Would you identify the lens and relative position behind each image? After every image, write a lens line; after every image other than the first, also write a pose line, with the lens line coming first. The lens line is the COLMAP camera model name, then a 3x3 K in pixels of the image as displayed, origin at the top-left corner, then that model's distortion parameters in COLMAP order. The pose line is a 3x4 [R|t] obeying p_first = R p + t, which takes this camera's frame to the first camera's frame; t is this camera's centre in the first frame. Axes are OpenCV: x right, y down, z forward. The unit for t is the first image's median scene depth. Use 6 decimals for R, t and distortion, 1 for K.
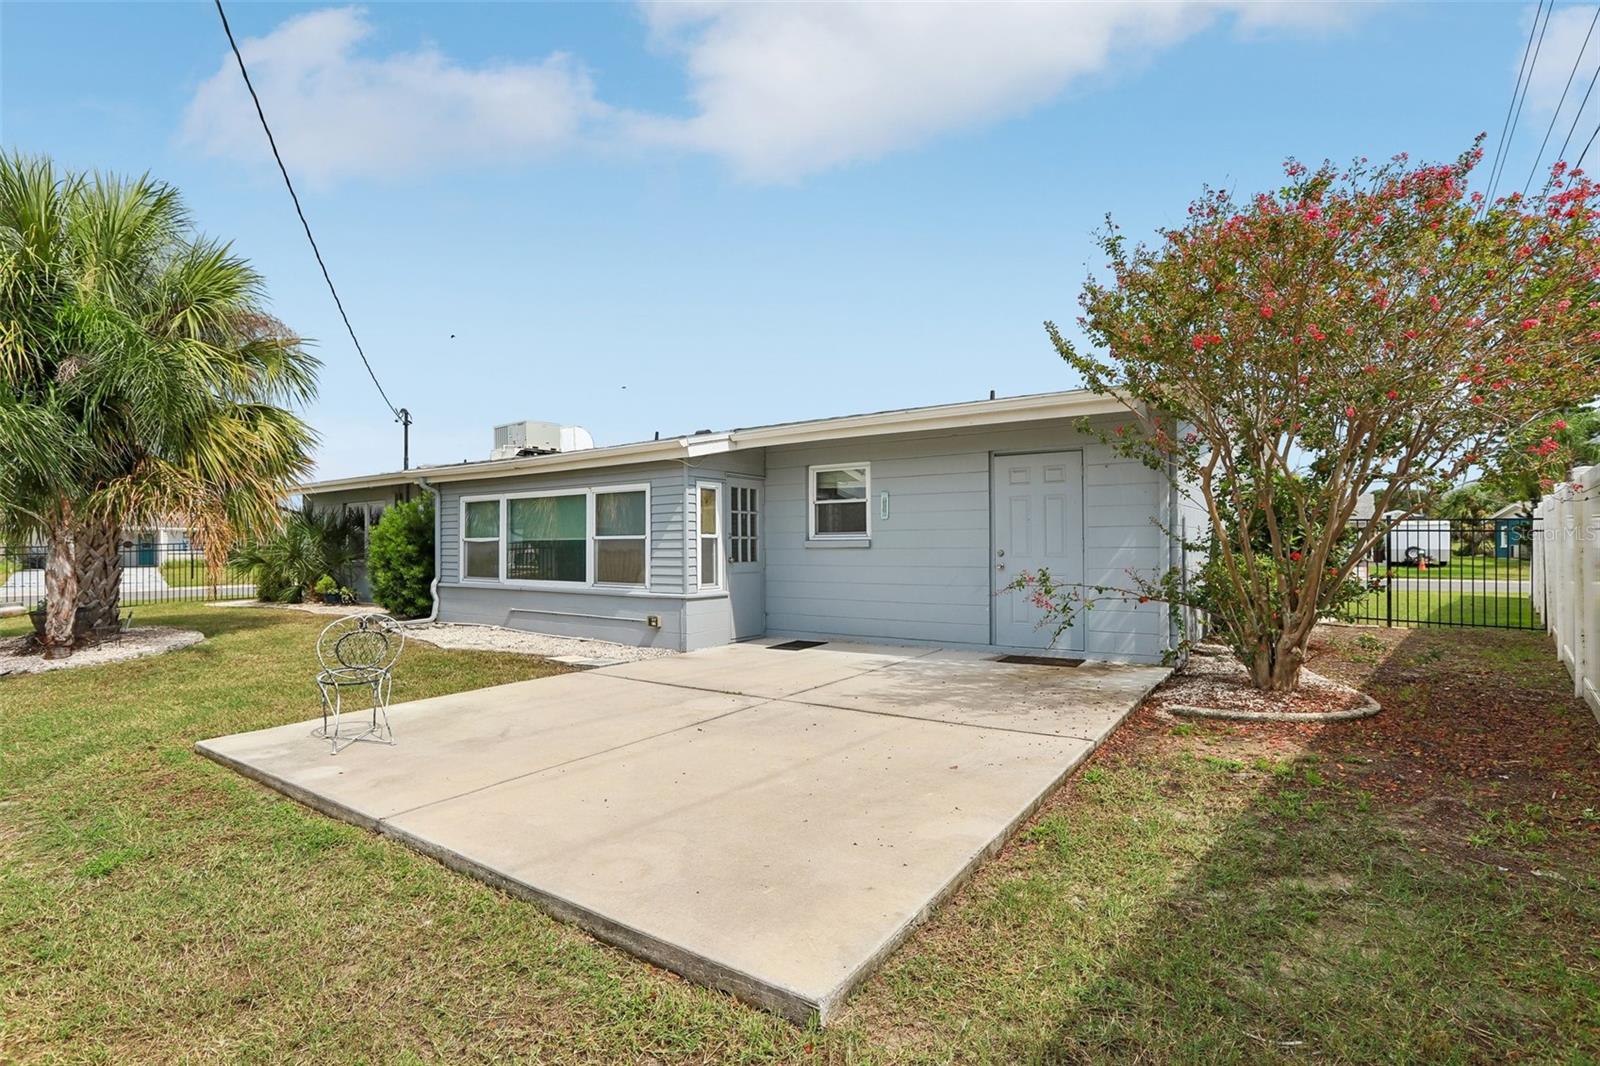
lens RADIAL K [[799.6, 0, 800.0], [0, 799.6, 533.0], [0, 0, 1]] dist [-0.015888, -0.000247]
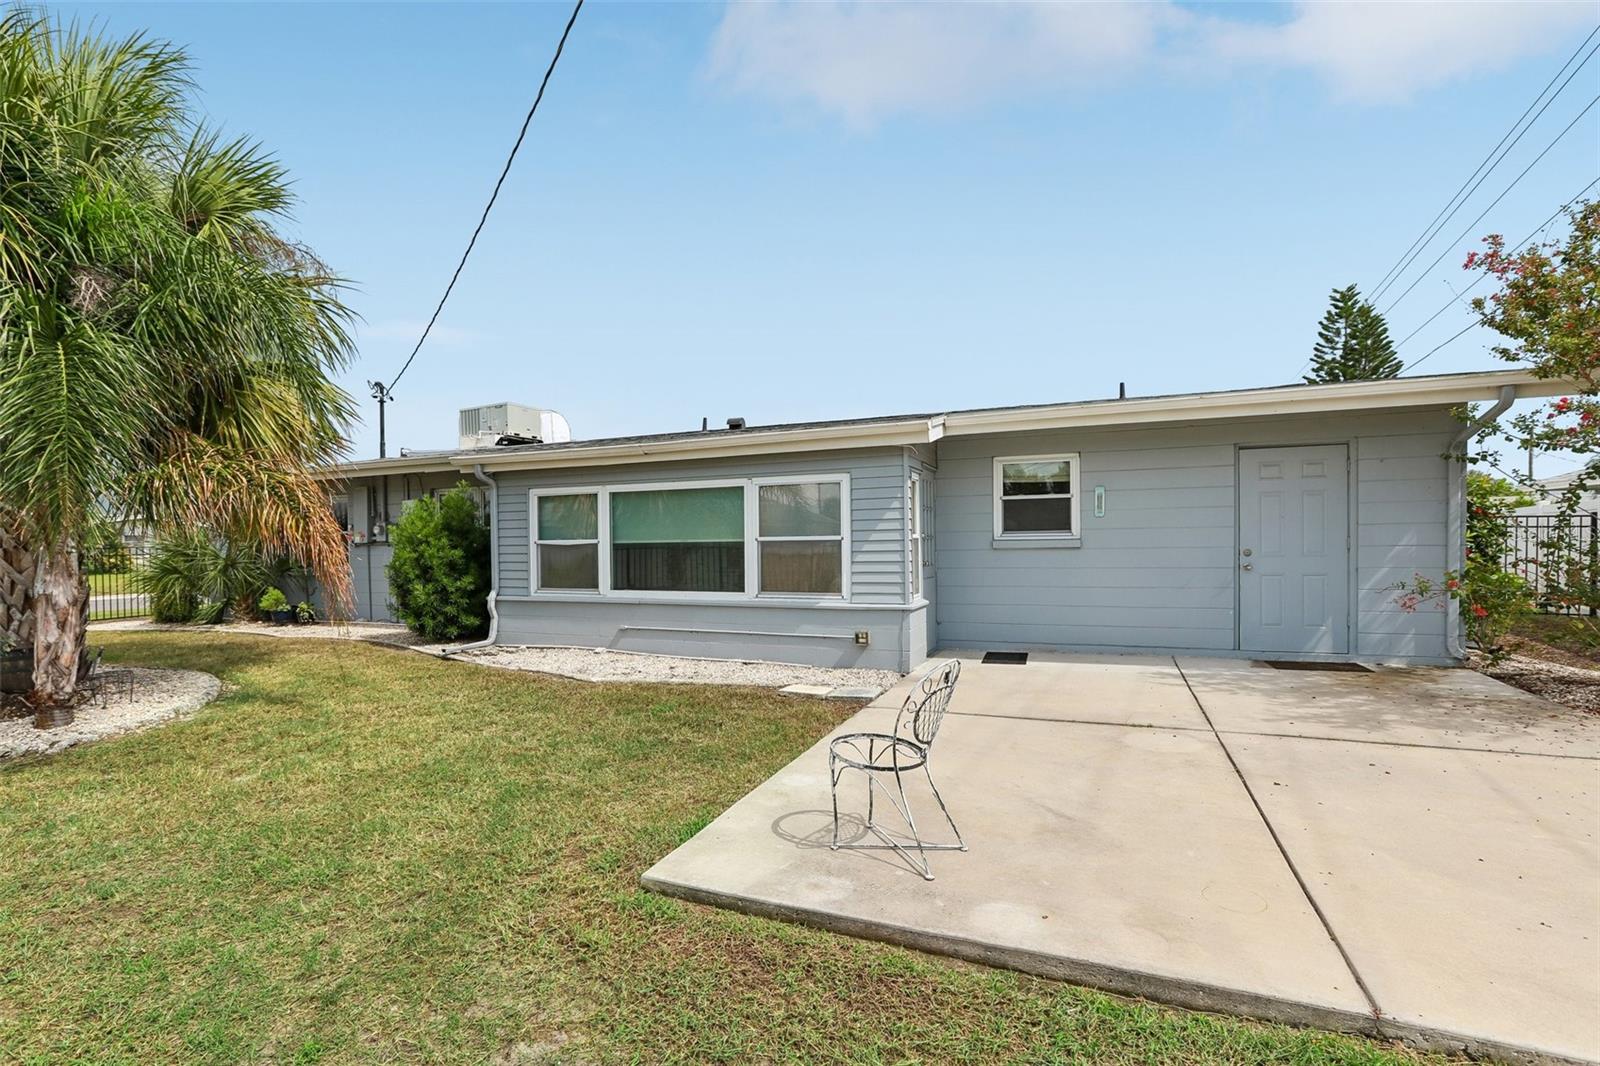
lens RADIAL K [[769.3, 0, 769.0], [0, 769.3, 558.7], [0, 0, 1]] dist [-0.045627, 0.027178]
pose [[0.974873, -0.013020, 0.222381, -0.744017], [0.005272, 0.999359, 0.035399, -0.002991], [-0.222699, -0.033337, 0.974317, 0.380444]]
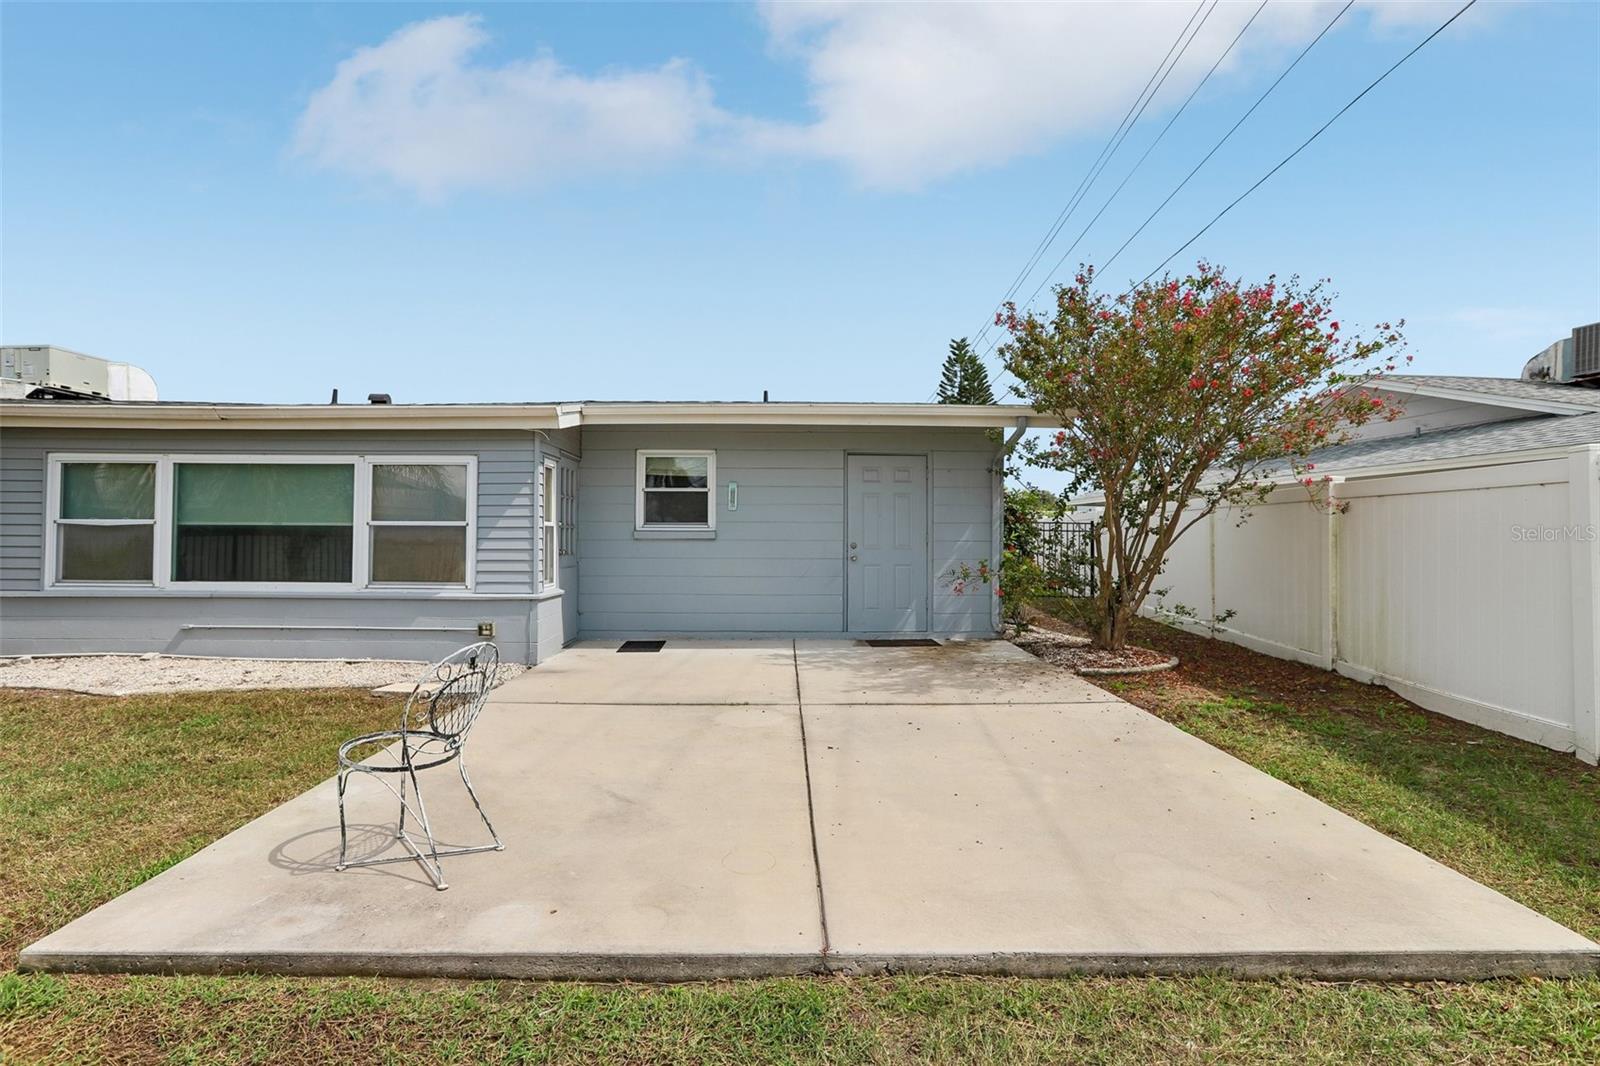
lens RADIAL K [[747.7, 0, 801.5], [0, 747.7, 524.7], [0, 0, 1]] dist [-0.043129, 0.024030]
pose [[0.794368, 0.019396, 0.607127, -0.623442], [-0.017907, 0.999803, -0.008512, 0.010887], [-0.607173, -0.004110, 0.794559, 0.361403]]
